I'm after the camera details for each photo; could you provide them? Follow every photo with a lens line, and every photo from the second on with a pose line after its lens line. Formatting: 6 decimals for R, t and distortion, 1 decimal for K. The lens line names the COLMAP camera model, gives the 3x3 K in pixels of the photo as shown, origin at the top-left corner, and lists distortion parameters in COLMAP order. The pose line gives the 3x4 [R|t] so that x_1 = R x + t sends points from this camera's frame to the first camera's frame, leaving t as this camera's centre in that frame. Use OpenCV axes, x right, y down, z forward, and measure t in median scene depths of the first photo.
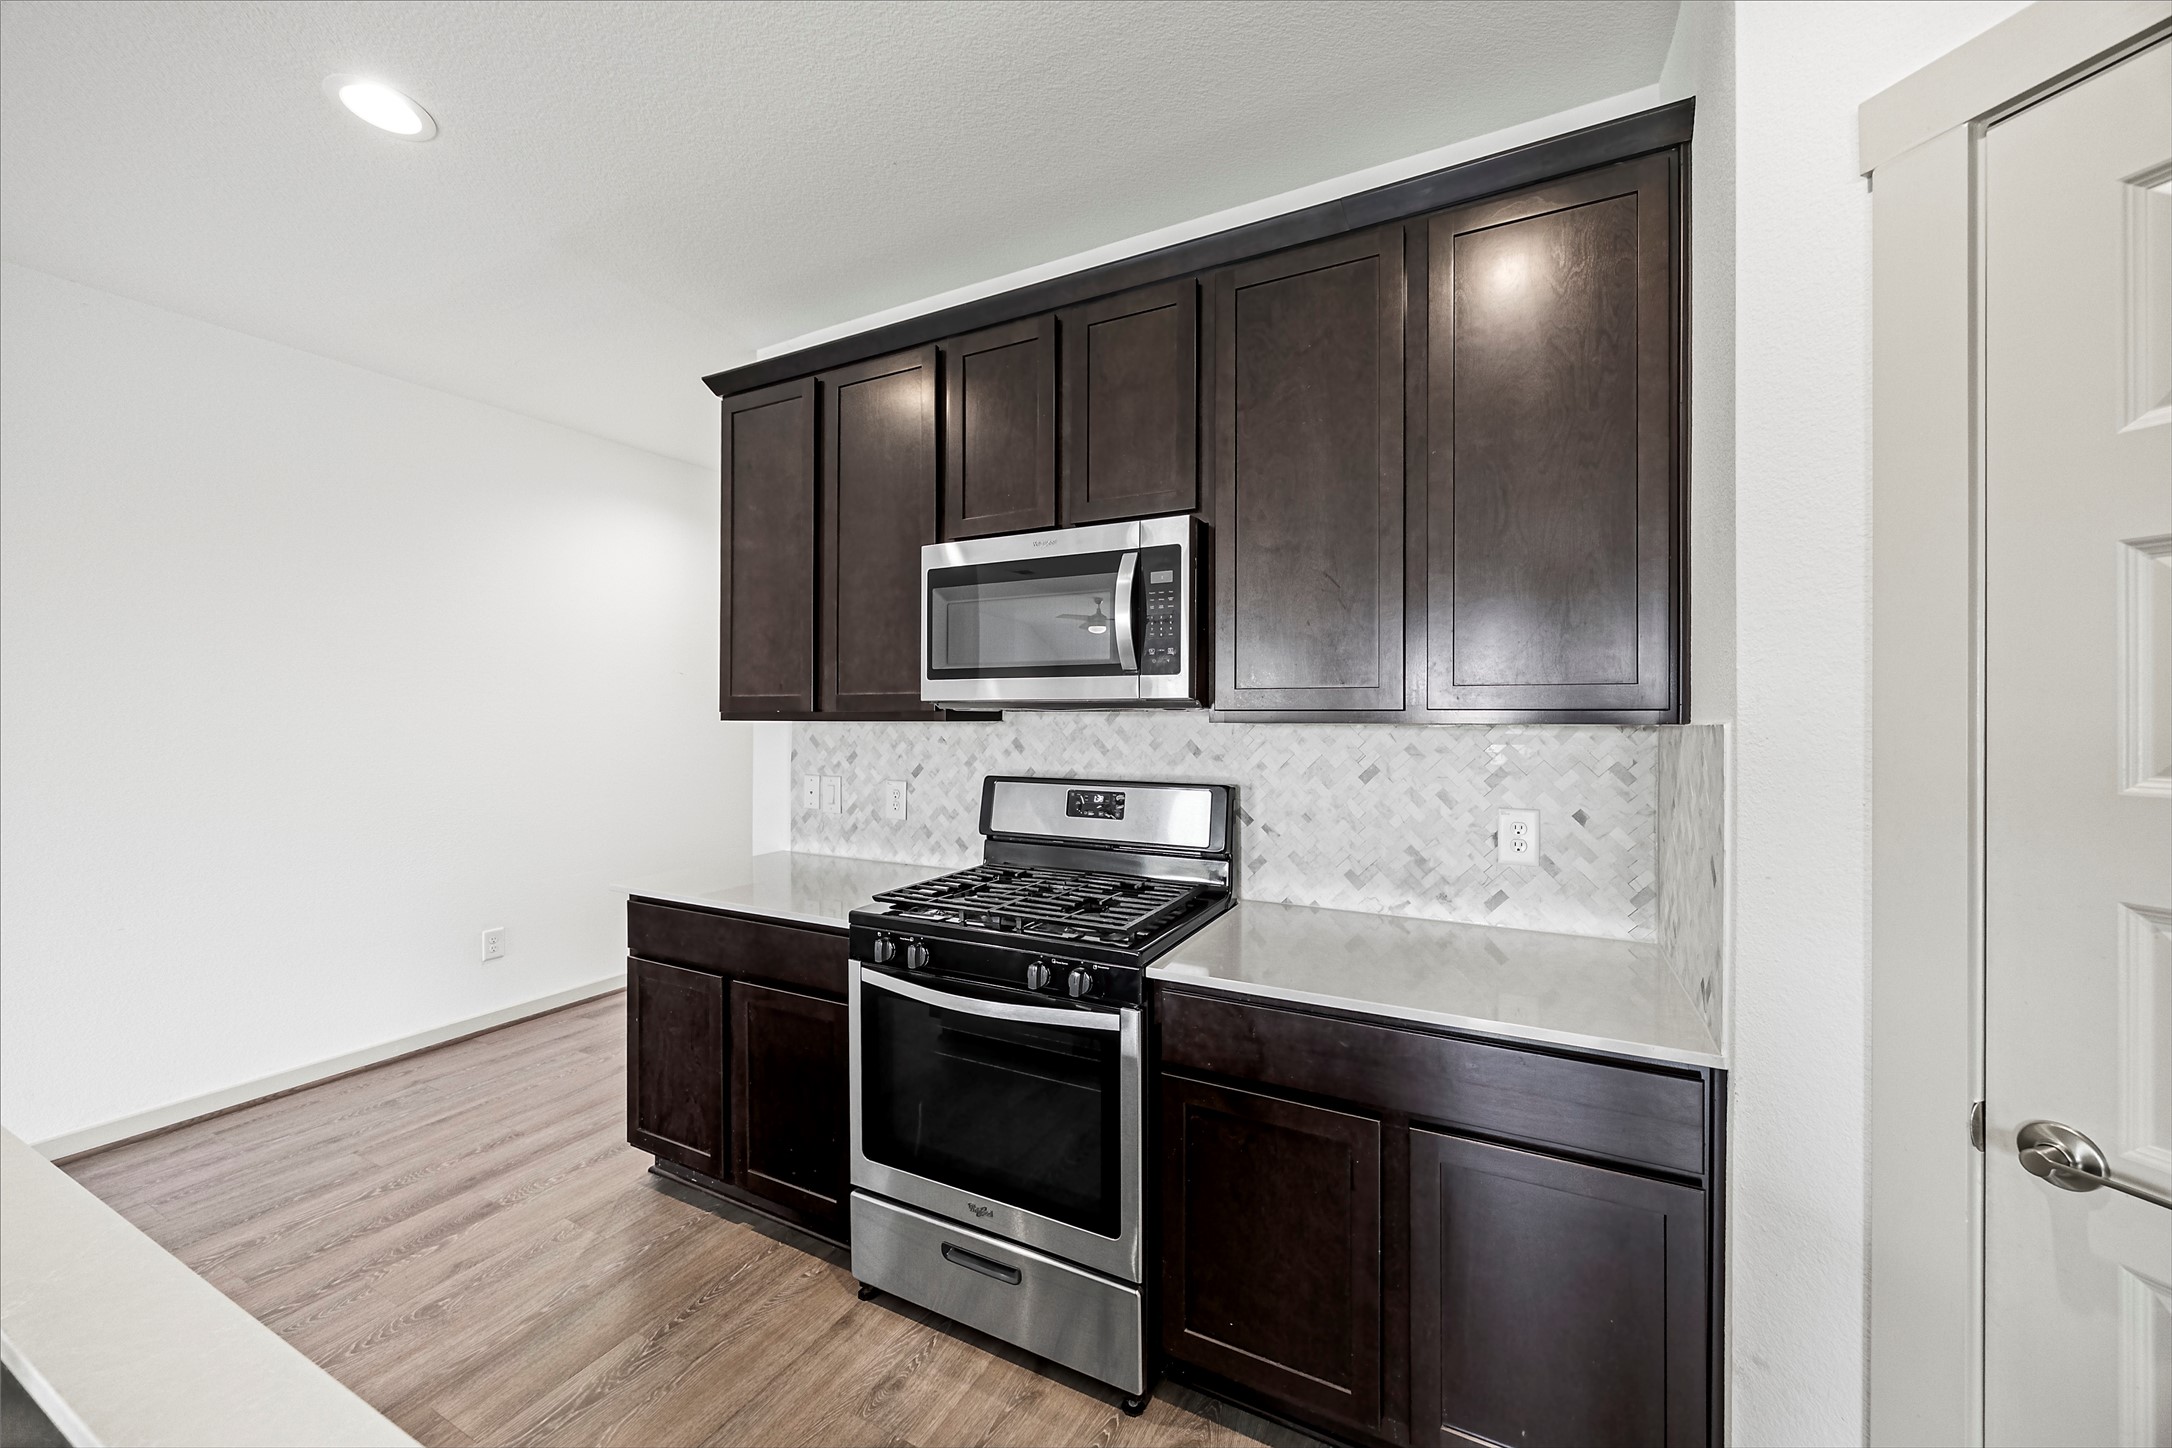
lens RADIAL K [[819.4, 0, 1091.7], [0, 819.4, 700.9], [0, 0, 1]] dist [0.002781, -0.002020]
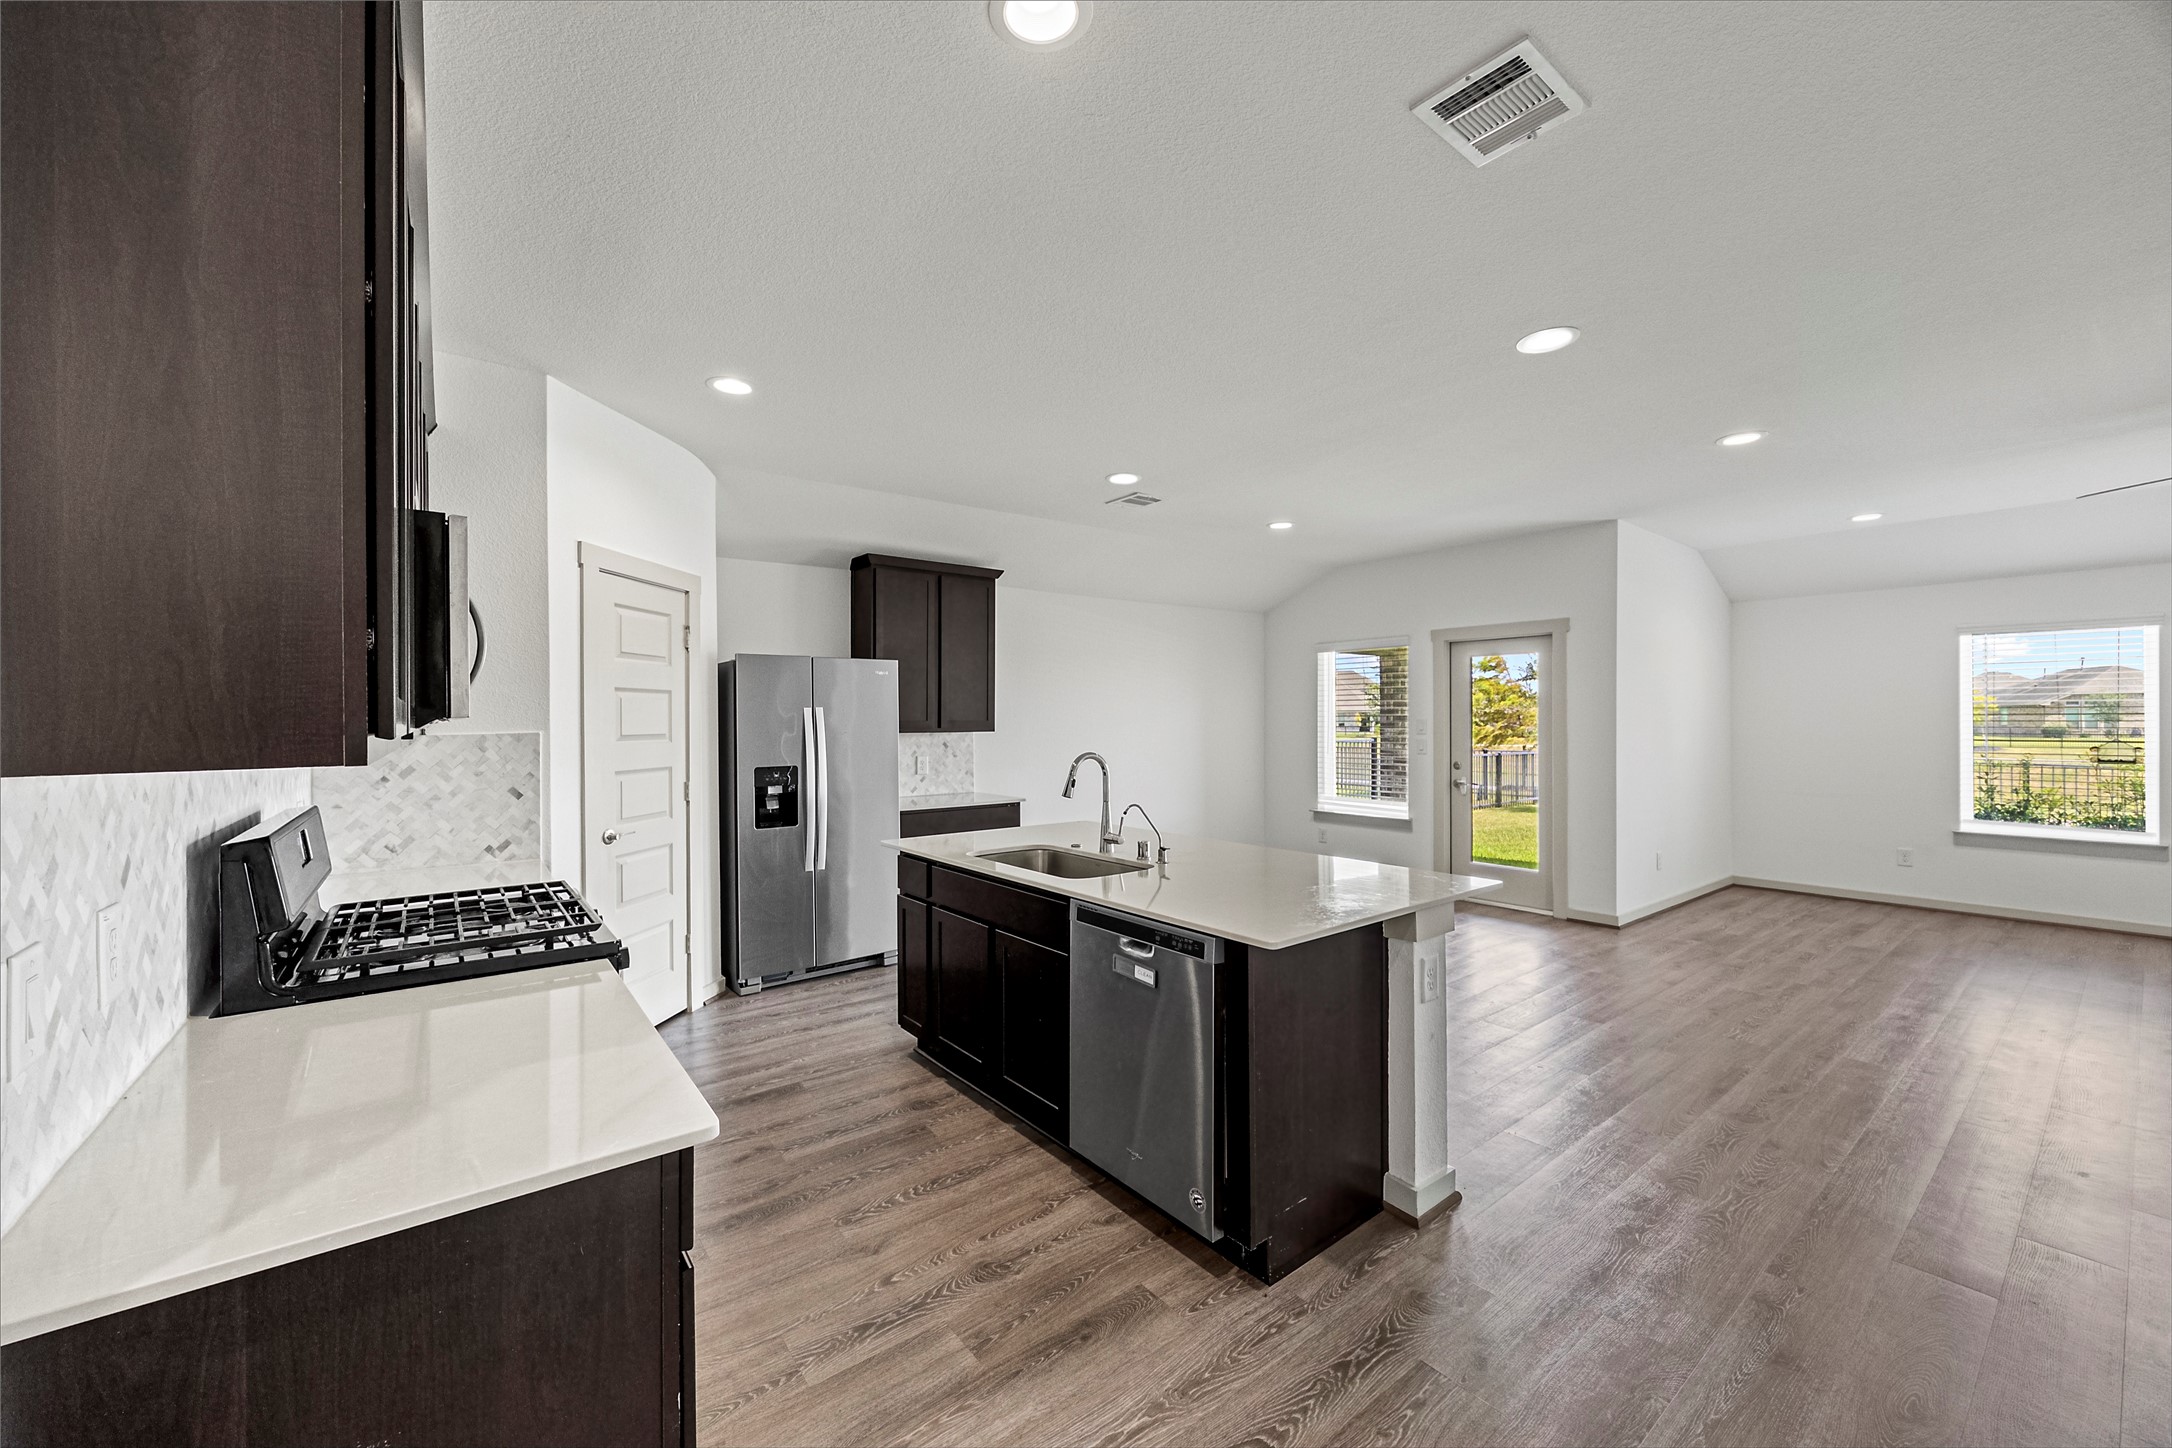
lens RADIAL K [[819.4, 0, 1097.1], [0, 819.4, 710.5], [0, 0, 1]] dist [0.002781, -0.002020]
pose [[-0.910342, 0.011069, 0.413708, -1.023771], [0.002547, 0.999773, -0.021144, 0.009713], [-0.413848, -0.018195, -0.910164, 1.415039]]
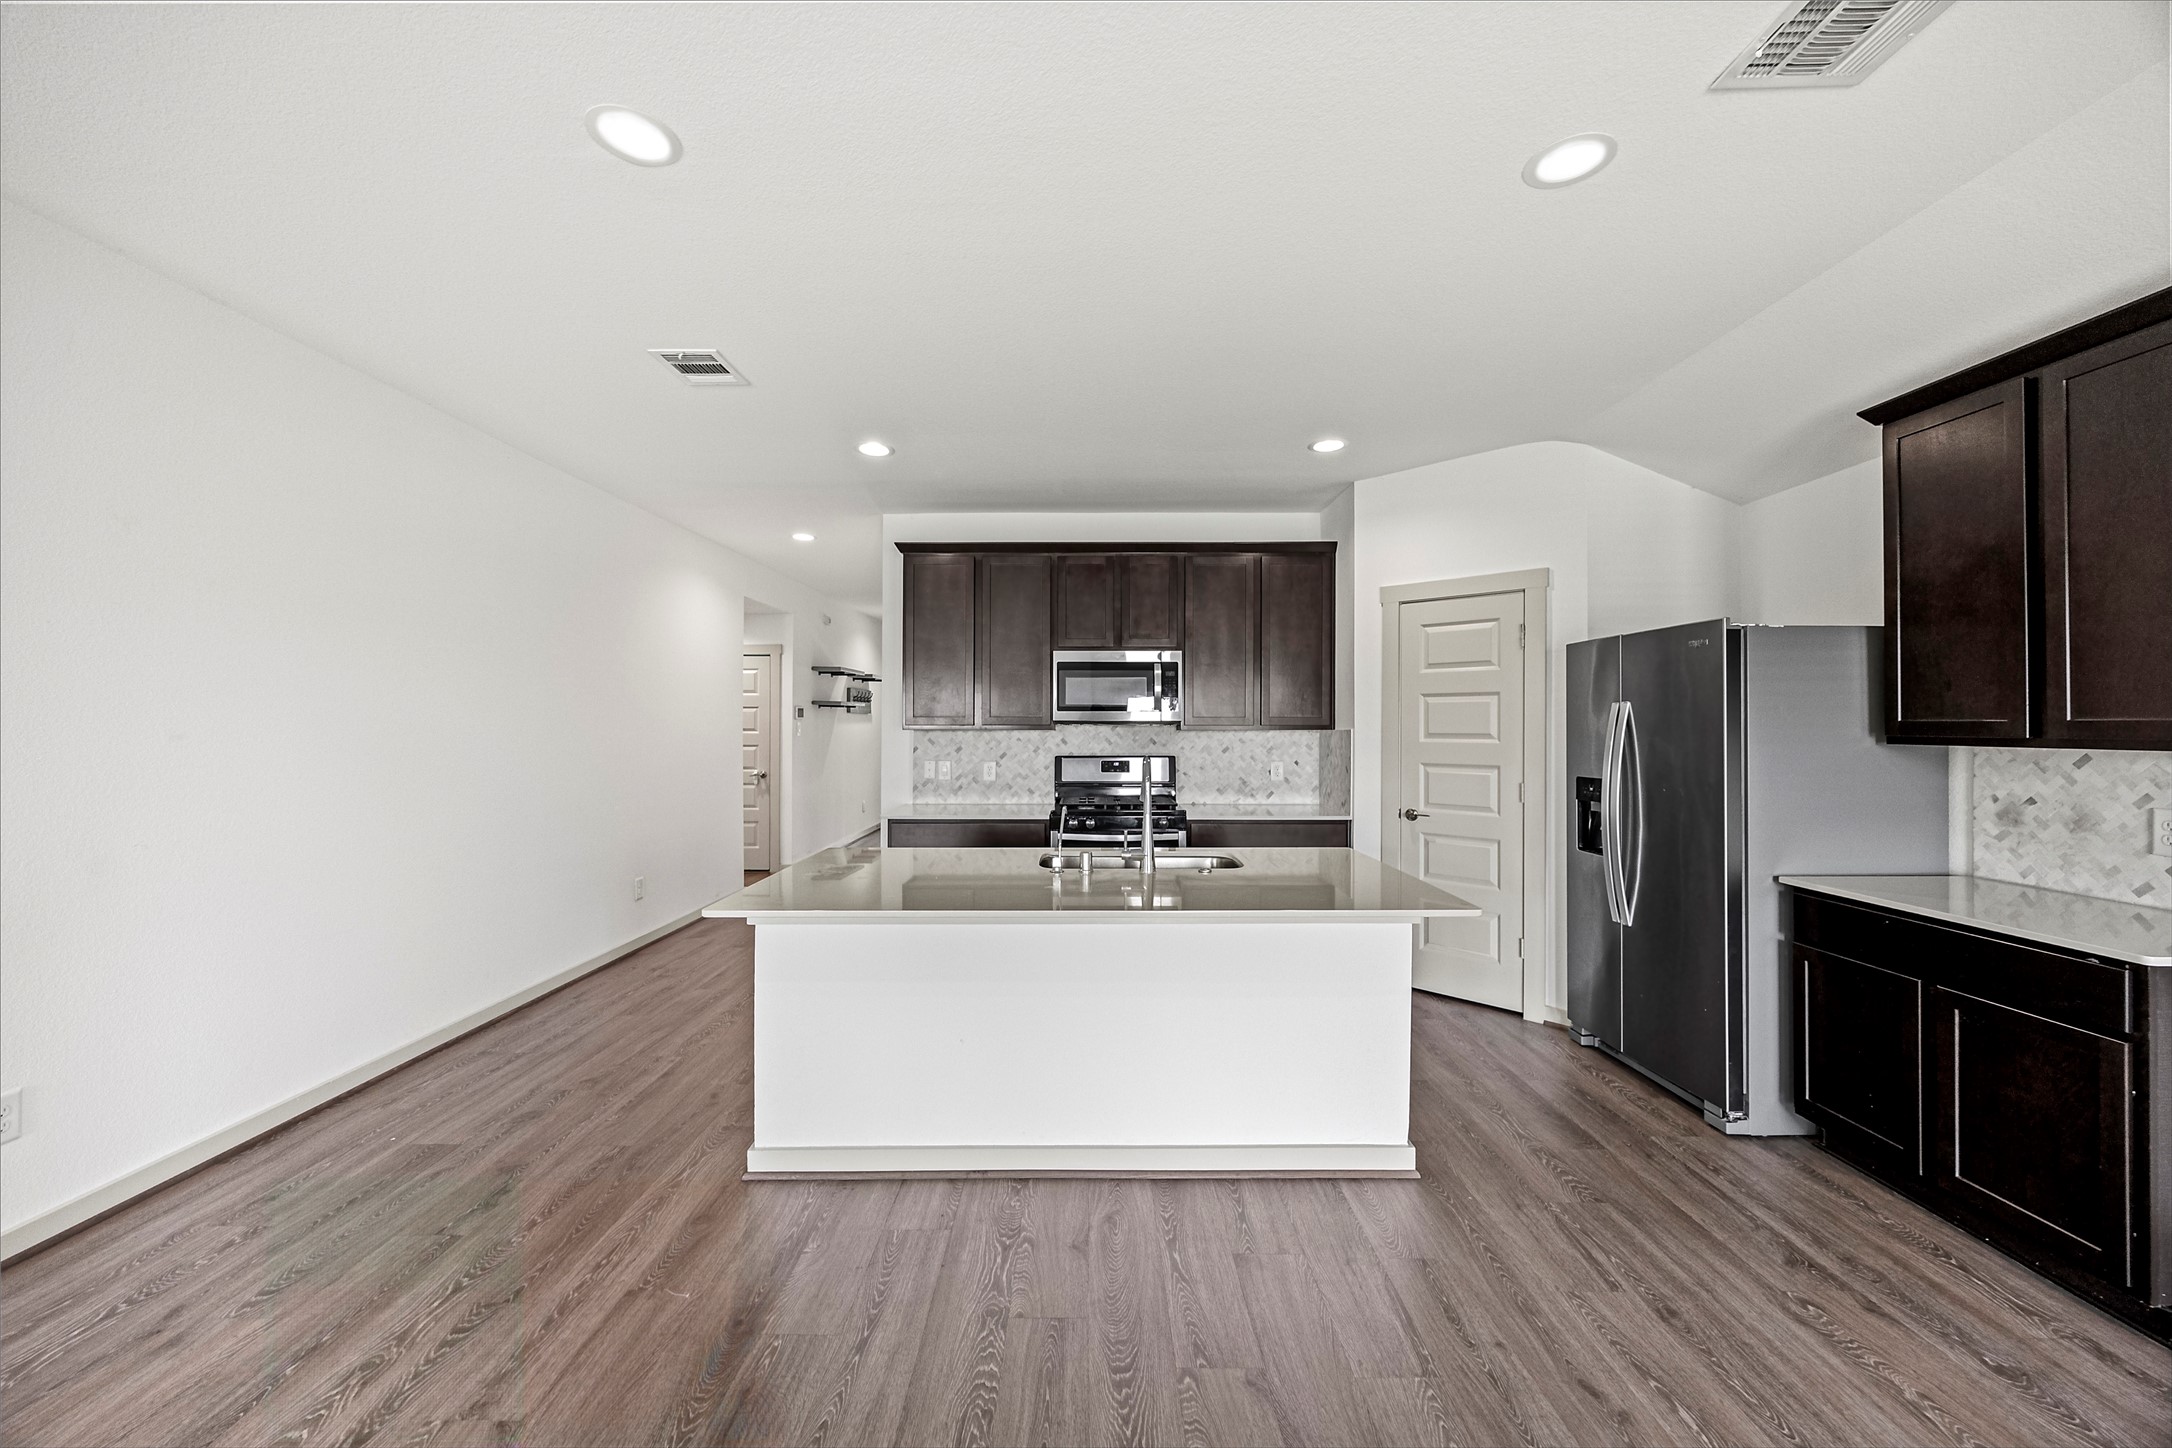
lens RADIAL K [[819.4, 0, 1080.8], [0, 819.4, 711.7], [0, 0, 1]] dist [0.002781, -0.002020]
pose [[0.890869, 0.010838, 0.454131, -1.107550], [-0.007915, 0.999934, -0.008337, -0.005415], [-0.454191, 0.003833, 0.890896, -0.973017]]
